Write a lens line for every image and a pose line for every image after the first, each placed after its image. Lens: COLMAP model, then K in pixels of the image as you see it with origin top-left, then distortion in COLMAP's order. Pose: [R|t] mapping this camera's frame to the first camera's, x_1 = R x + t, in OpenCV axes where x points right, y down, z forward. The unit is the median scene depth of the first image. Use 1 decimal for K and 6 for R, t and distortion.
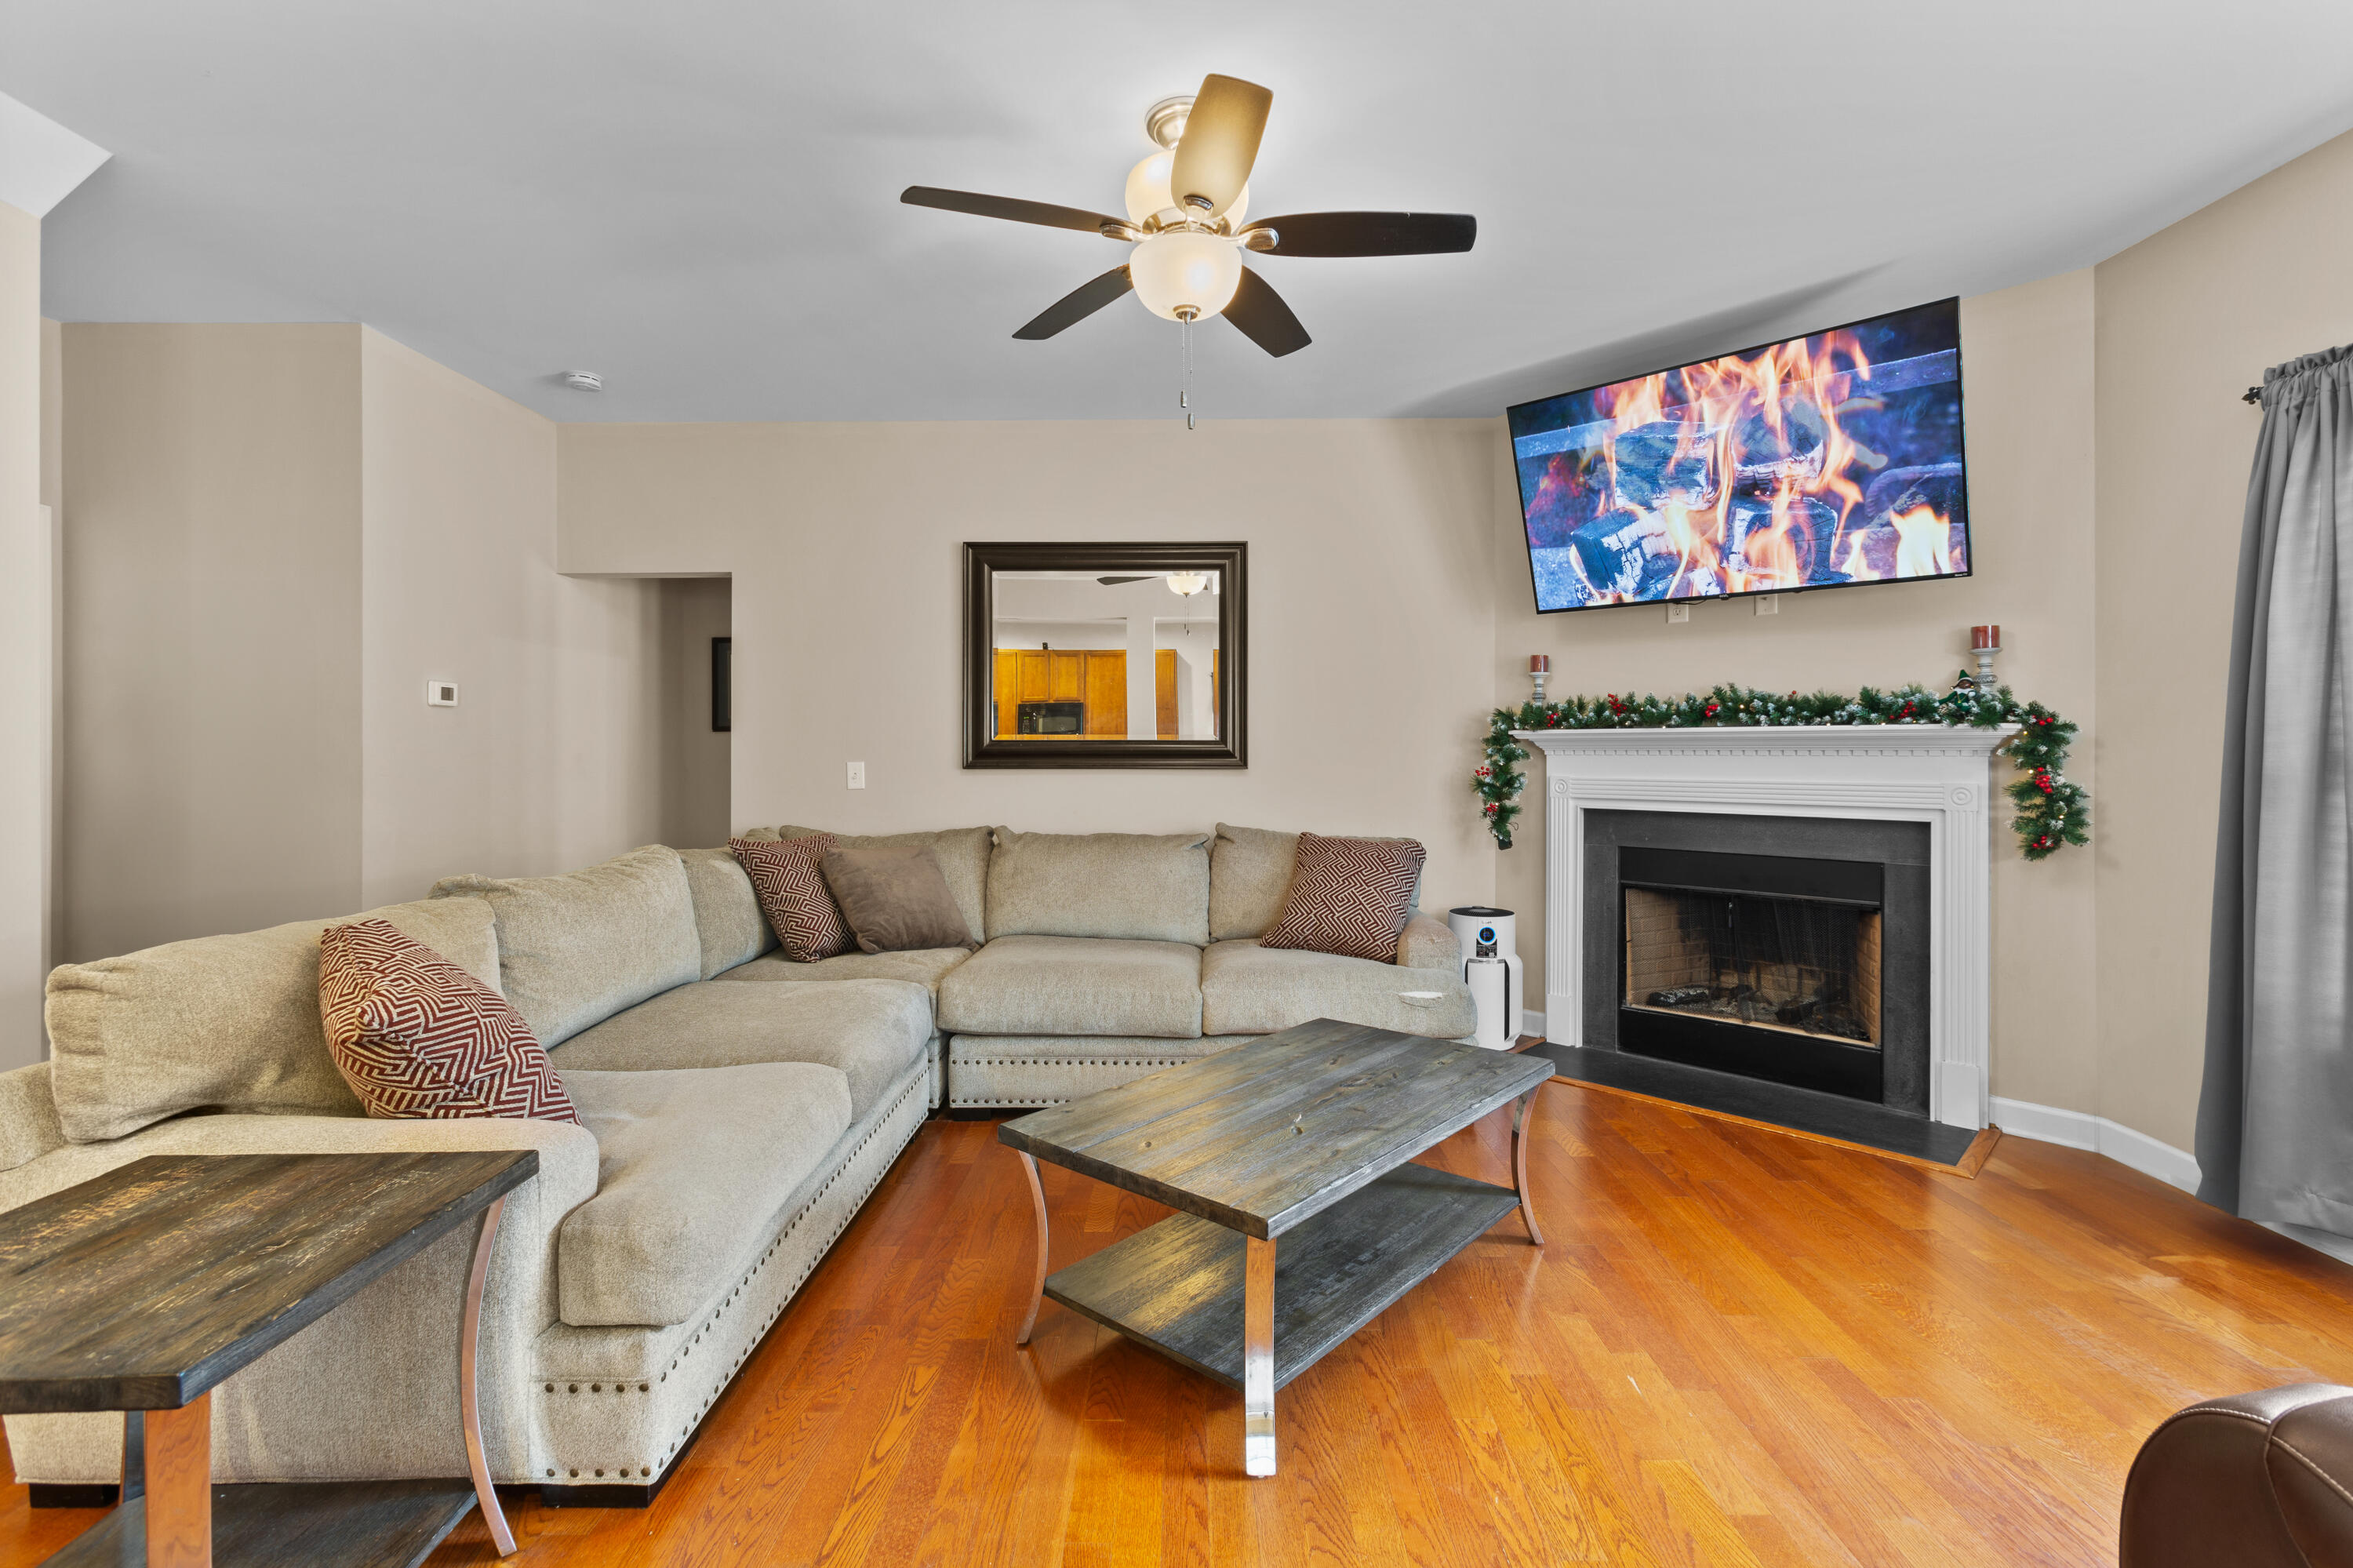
lens RADIAL K [[1135.4, 0, 1189.0], [0, 1135.4, 762.0], [0, 0, 1]] dist [-0.004943, -0.000096]
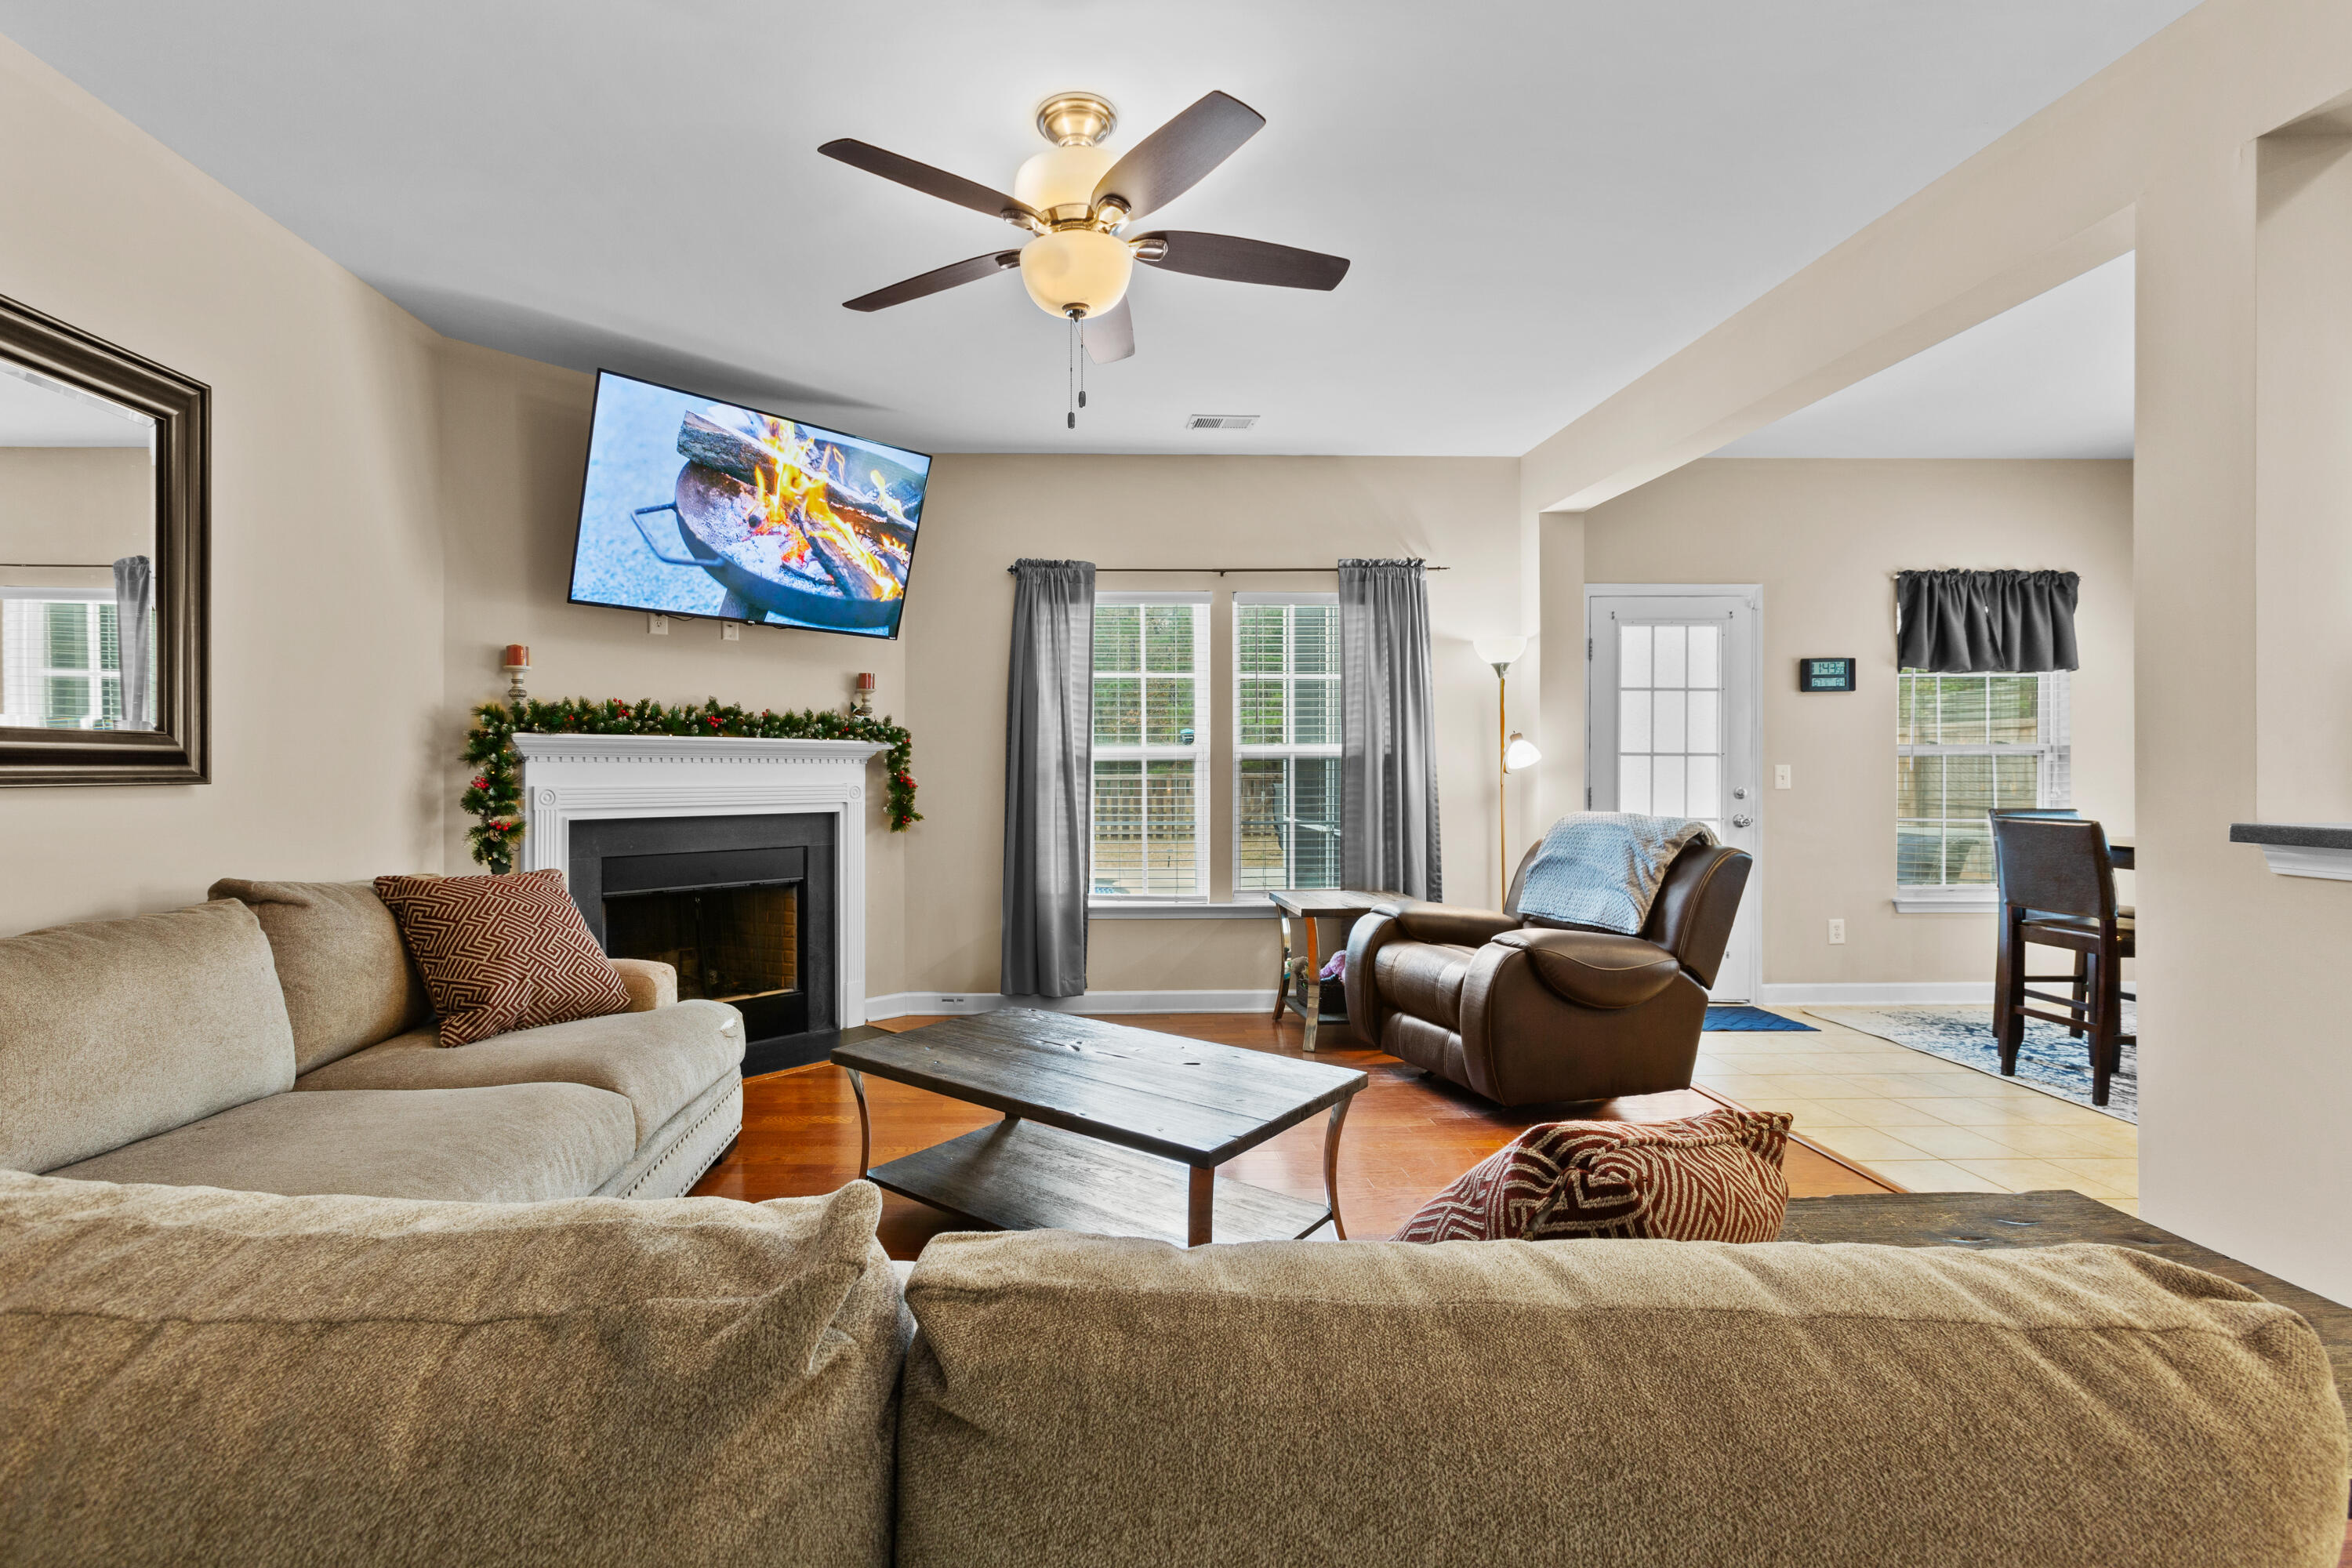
lens RADIAL K [[1134.9, 0, 1188.5], [0, 1134.9, 762.0], [0, 0, 1]] dist [-0.004943, -0.000096]
pose [[-0.142800, 0.003115, 0.989747, -0.708457], [0.004685, 0.999986, -0.002472, -0.001678], [-0.989741, 0.004284, -0.142812, 0.725955]]
